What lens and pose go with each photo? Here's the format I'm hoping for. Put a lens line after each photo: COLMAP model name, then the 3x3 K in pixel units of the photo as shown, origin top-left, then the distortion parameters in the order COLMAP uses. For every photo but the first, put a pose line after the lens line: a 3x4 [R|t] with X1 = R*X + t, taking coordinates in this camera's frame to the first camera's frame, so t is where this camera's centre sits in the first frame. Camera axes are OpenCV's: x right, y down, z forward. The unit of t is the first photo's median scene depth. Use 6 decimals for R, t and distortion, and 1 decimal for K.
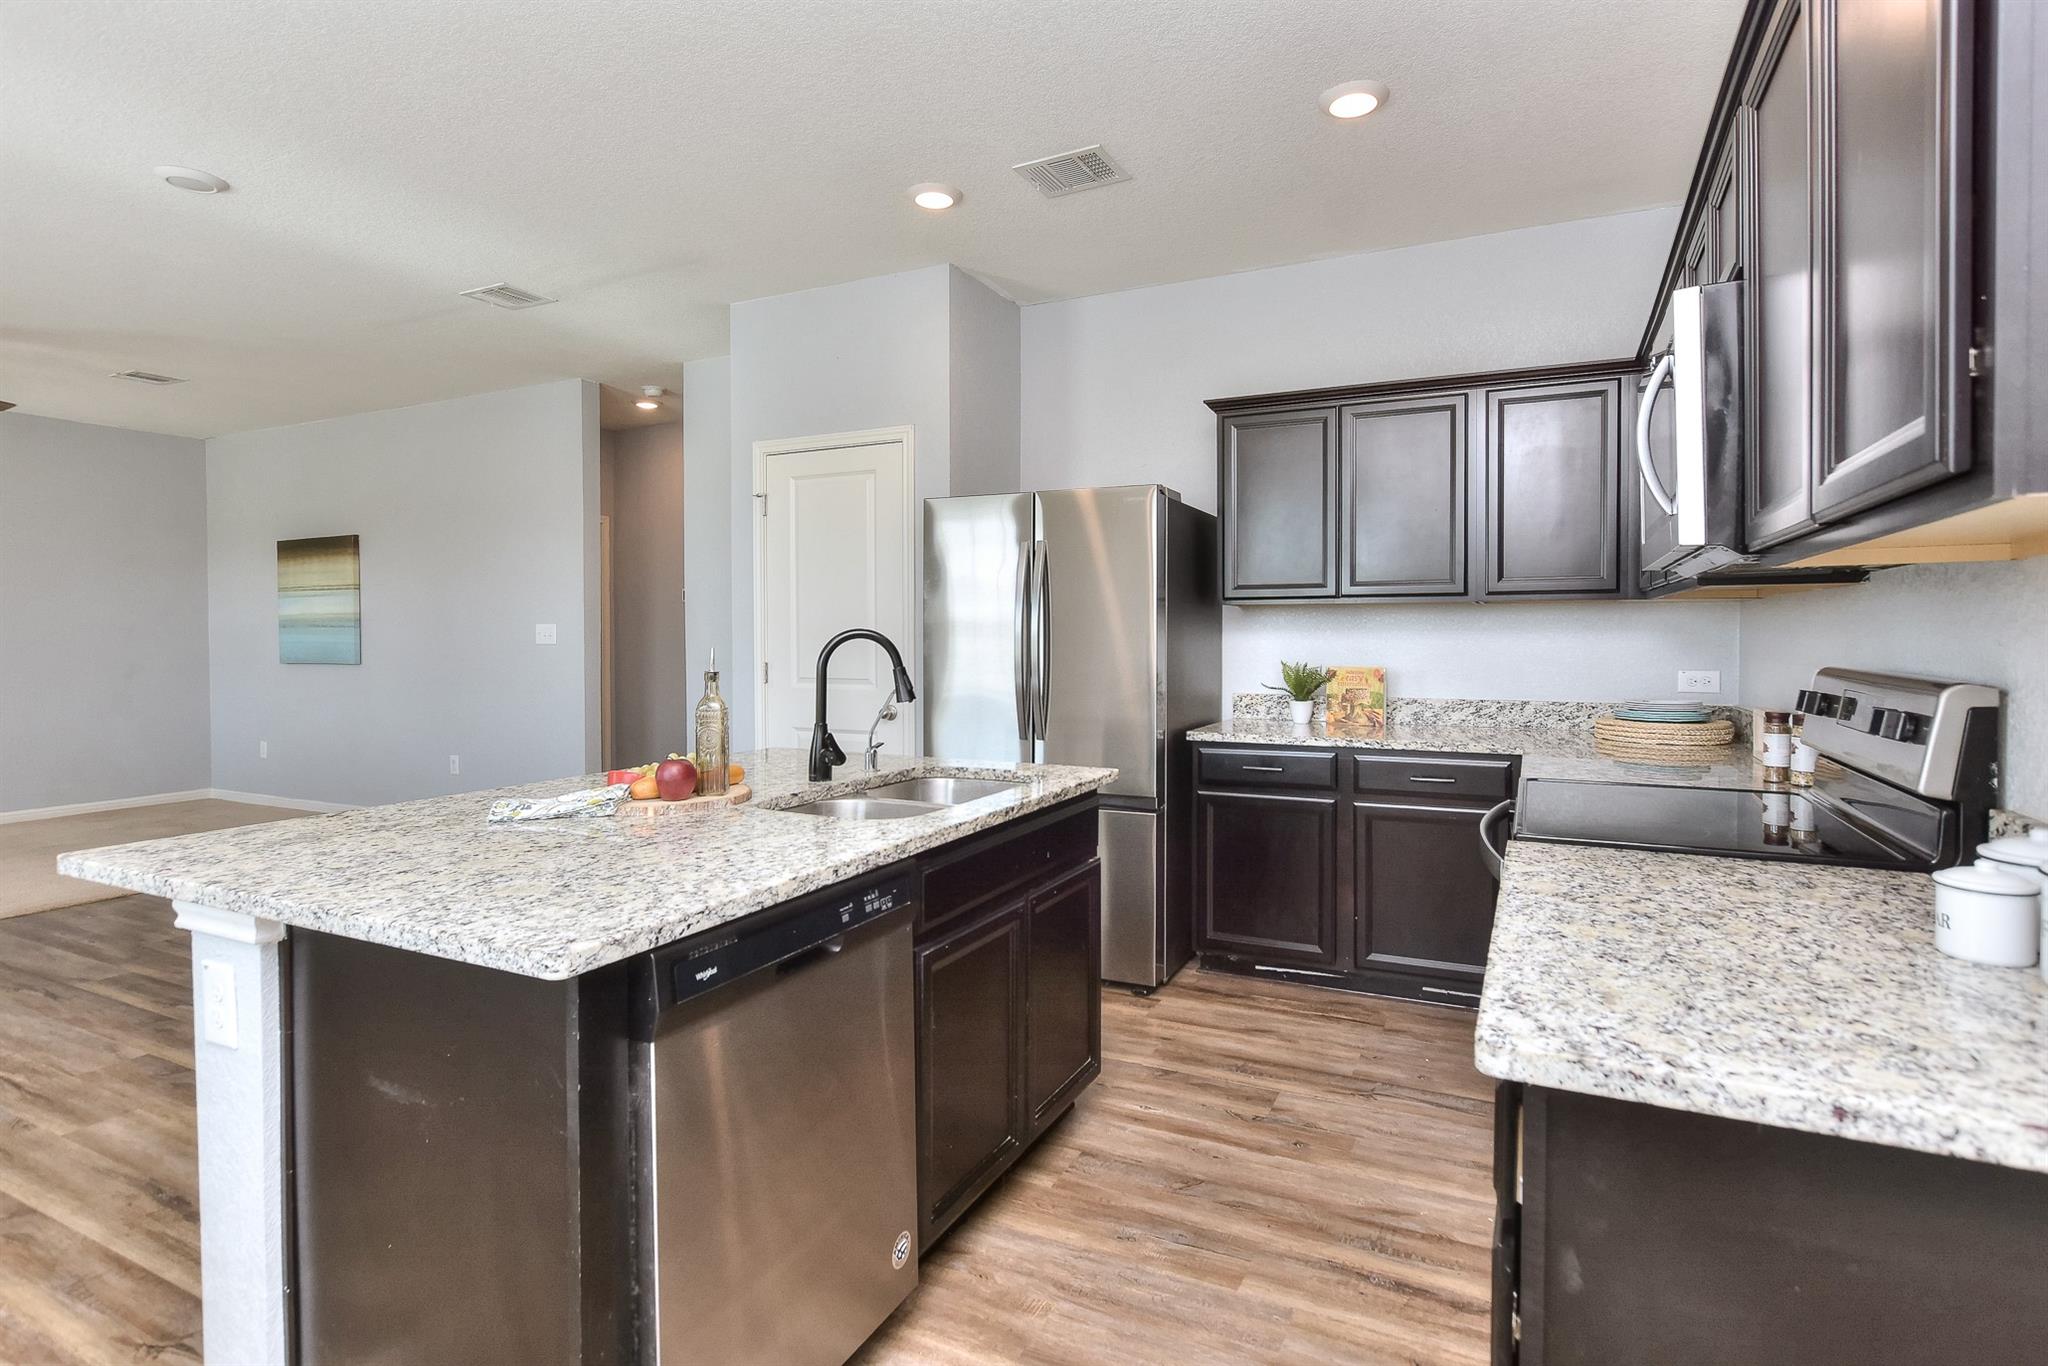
lens RADIAL K [[988.4, 0, 1024.1], [0, 988.4, 656.2], [0, 0, 1]] dist [-0.007217, 0.000544]
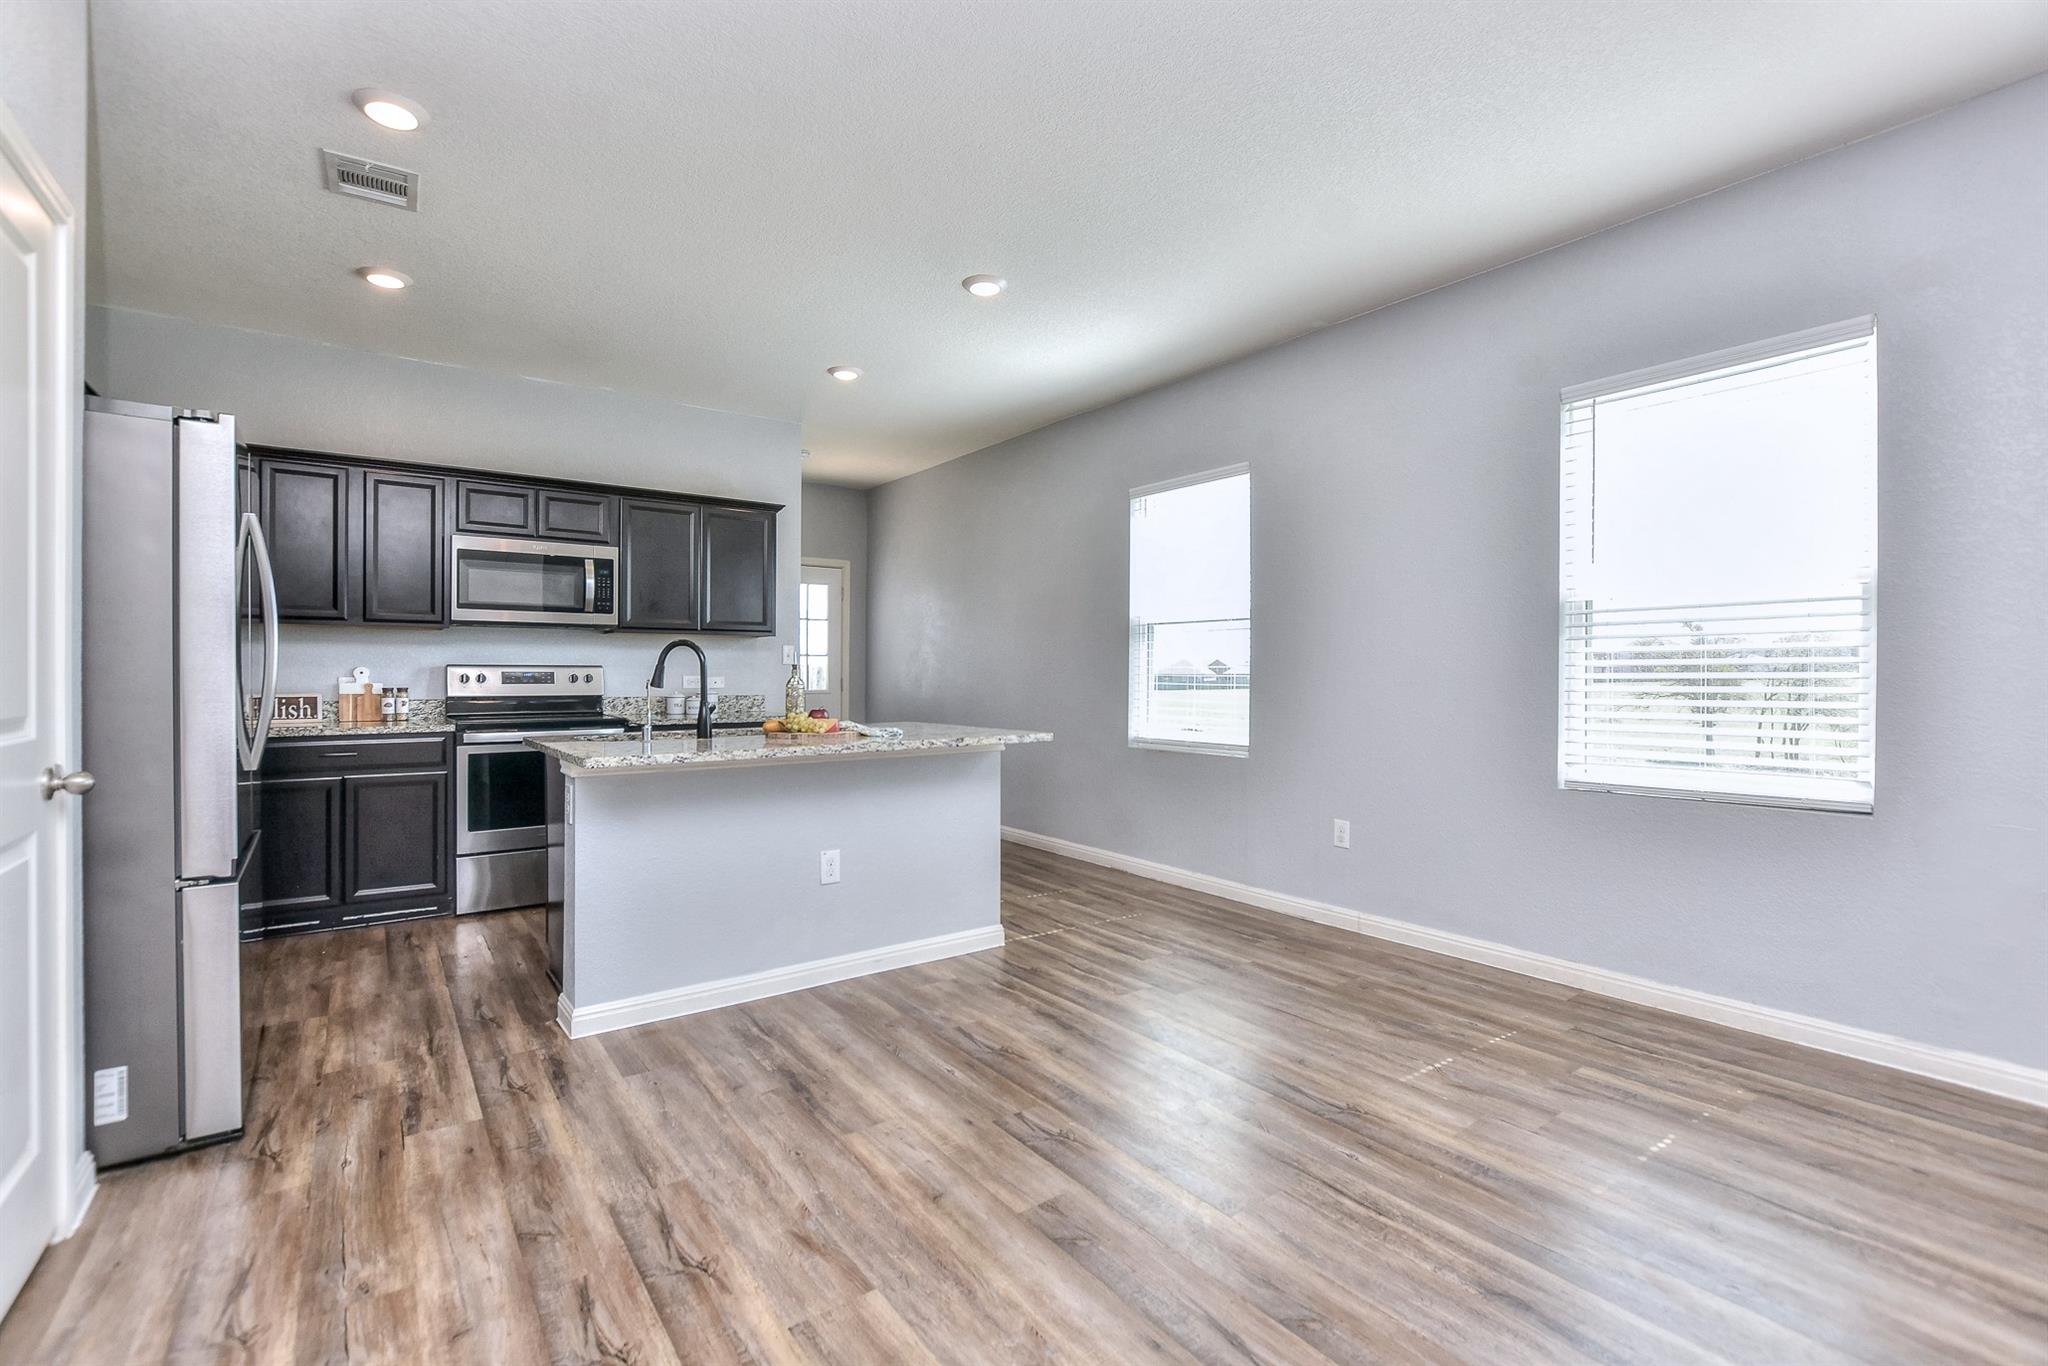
lens RADIAL K [[896.3, 0, 1024.4], [0, 896.3, 679.0], [0, 0, 1]] dist [-0.019402, 0.000331]
pose [[-0.882532, -0.004791, 0.470227, -1.025975], [0.009252, 0.999578, 0.027549, -0.001120], [-0.470160, 0.028663, -0.882115, 1.587390]]
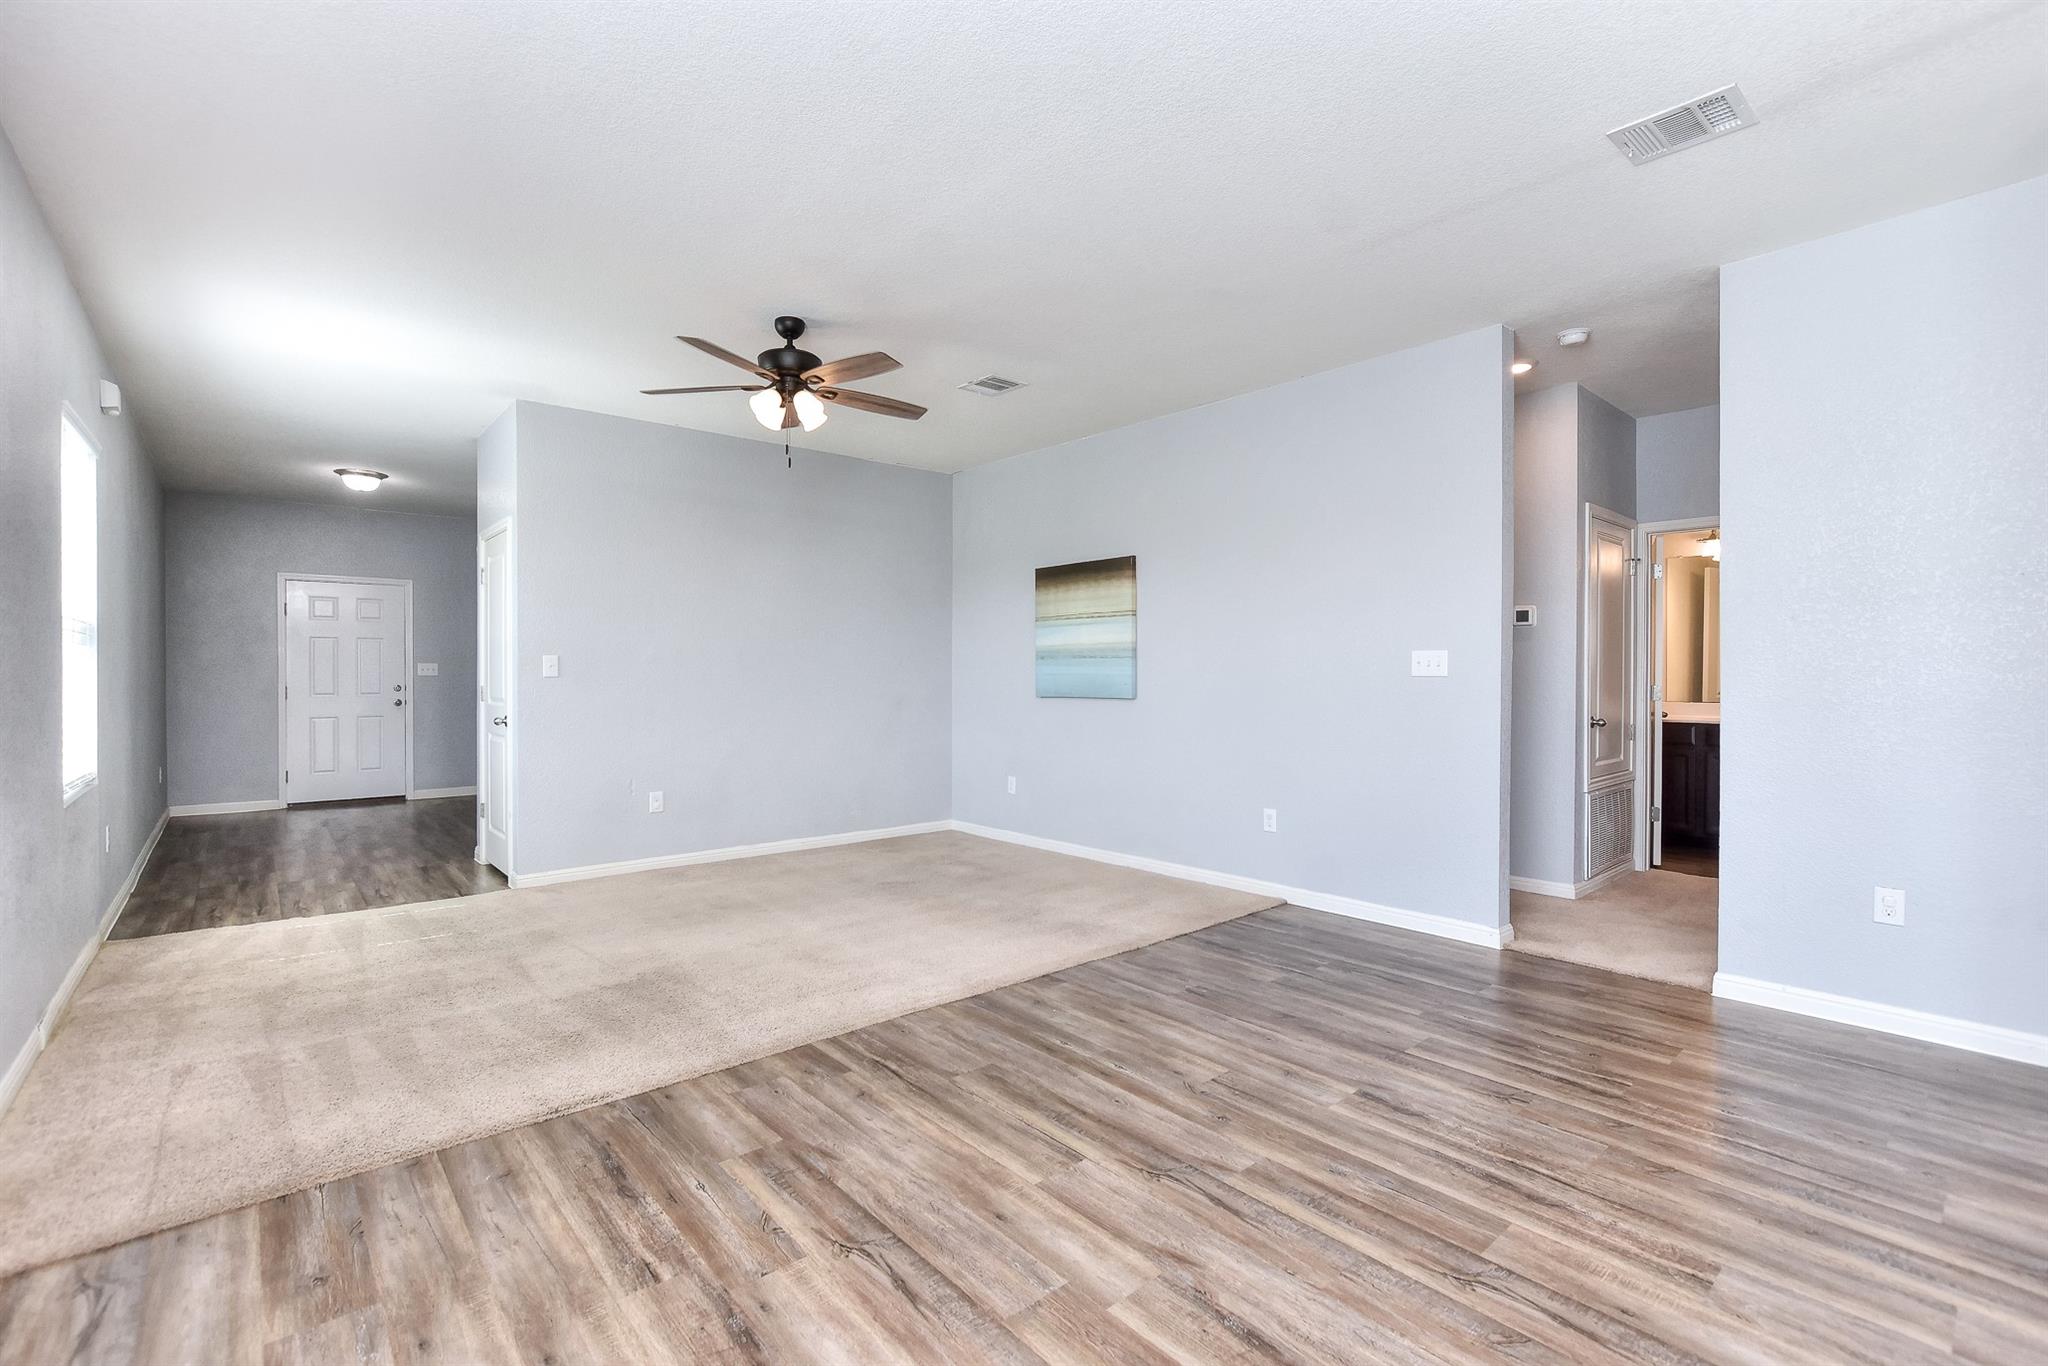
lens RADIAL K [[910.5, 0, 1018.6], [0, 910.5, 679.8], [0, 0, 1]] dist [-0.015866, 0.000826]
pose [[0.915492, 0.004025, -0.402315, -0.981882], [-0.009566, 0.999885, -0.011764, 0.003664], [0.402222, 0.014618, 0.915426, 0.432871]]
